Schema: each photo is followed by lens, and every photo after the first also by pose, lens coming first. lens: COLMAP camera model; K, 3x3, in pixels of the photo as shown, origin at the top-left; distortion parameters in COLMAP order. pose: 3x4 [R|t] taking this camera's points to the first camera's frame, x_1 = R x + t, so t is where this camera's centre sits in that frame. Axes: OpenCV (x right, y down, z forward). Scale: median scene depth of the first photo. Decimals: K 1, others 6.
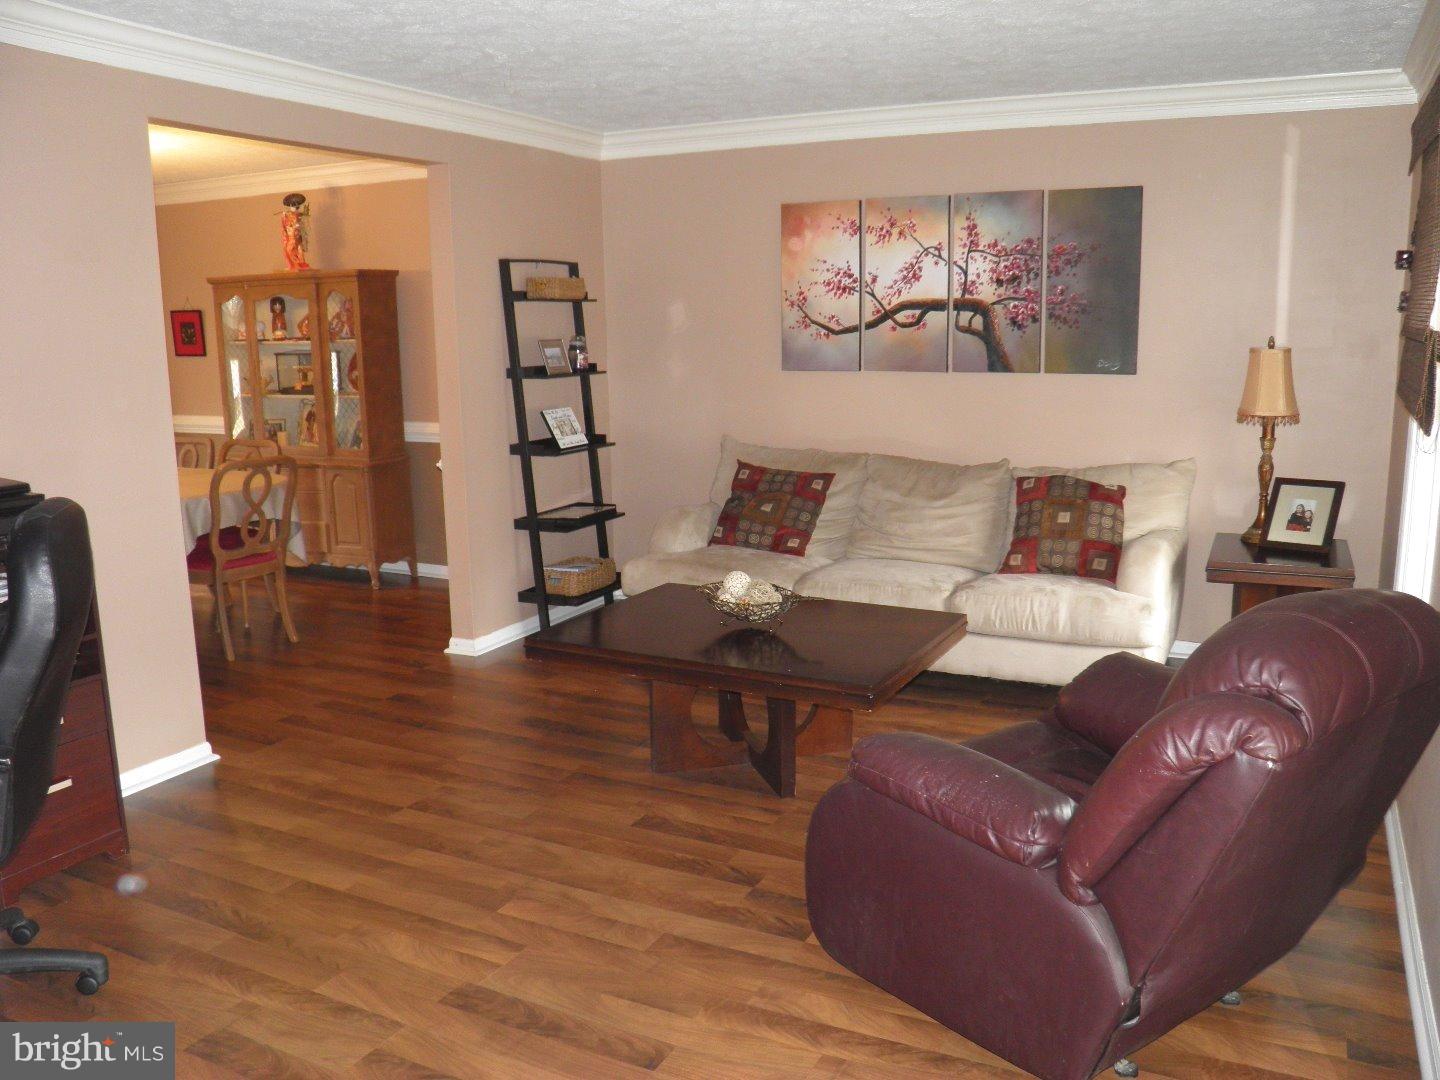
lens RADIAL K [[1171.3, 0, 720.0], [0, 1171.3, 540.0], [0, 0, 1]] dist [-0.063490, 0.007482]
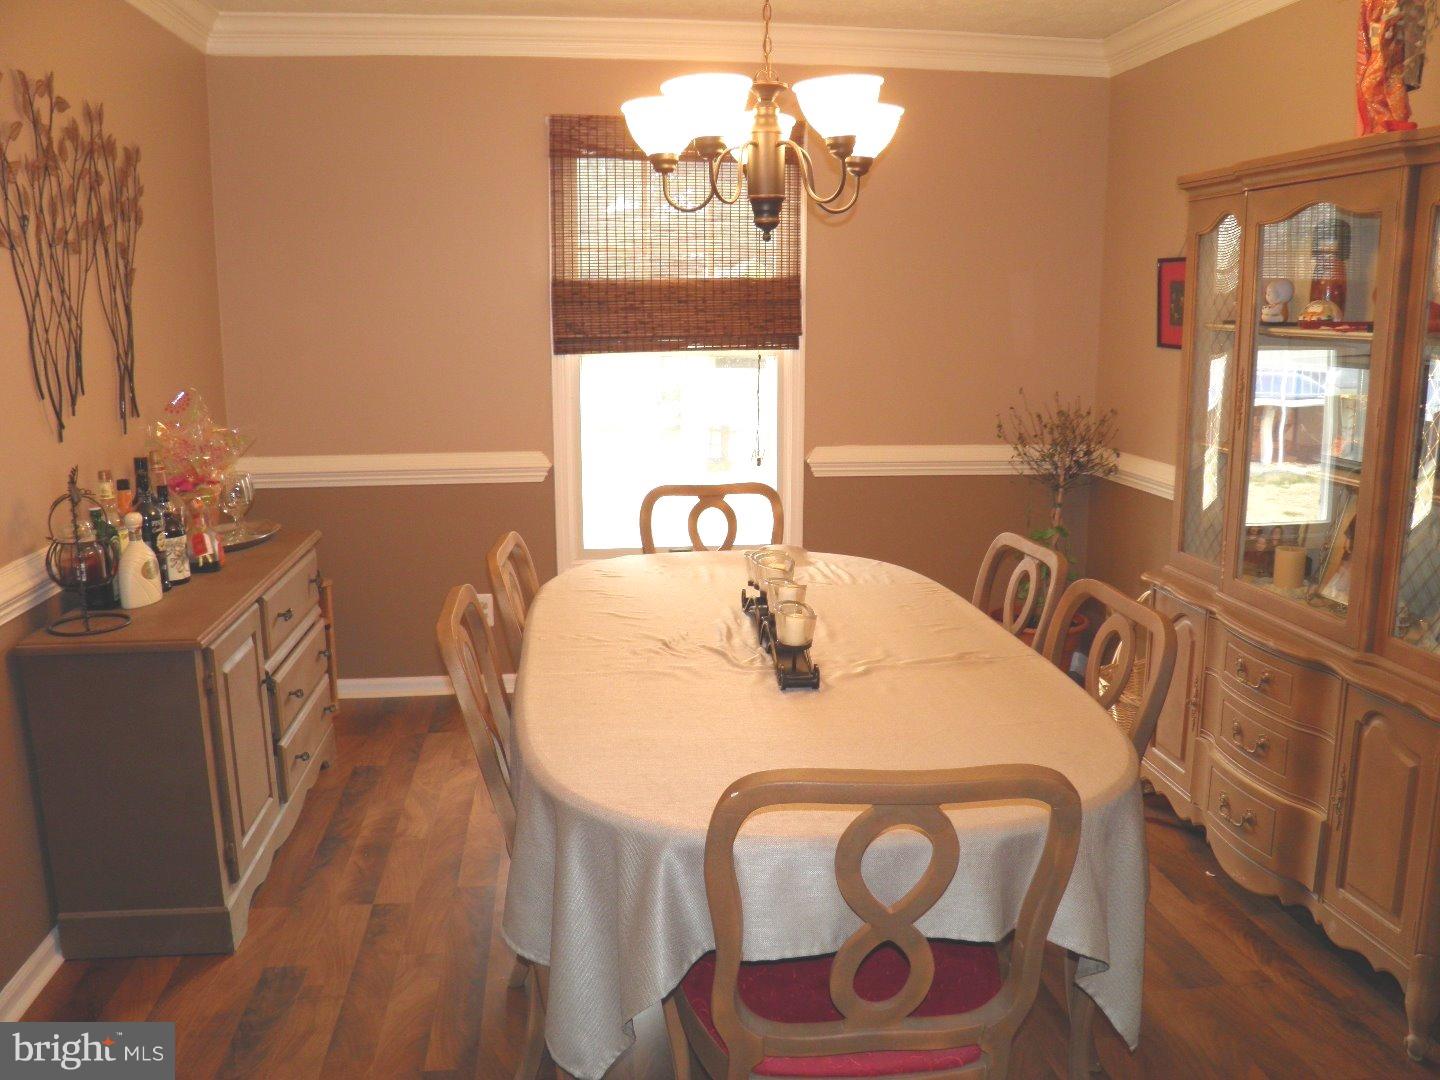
lens RADIAL K [[1171.3, 0, 720.0], [0, 1171.3, 540.0], [0, 0, 1]] dist [-0.063490, 0.007482]
pose [[0.556793, 0.177347, -0.811498, -0.231988], [-0.157320, 0.981775, 0.106618, -0.159773], [0.815617, 0.068300, 0.574546, 0.885060]]
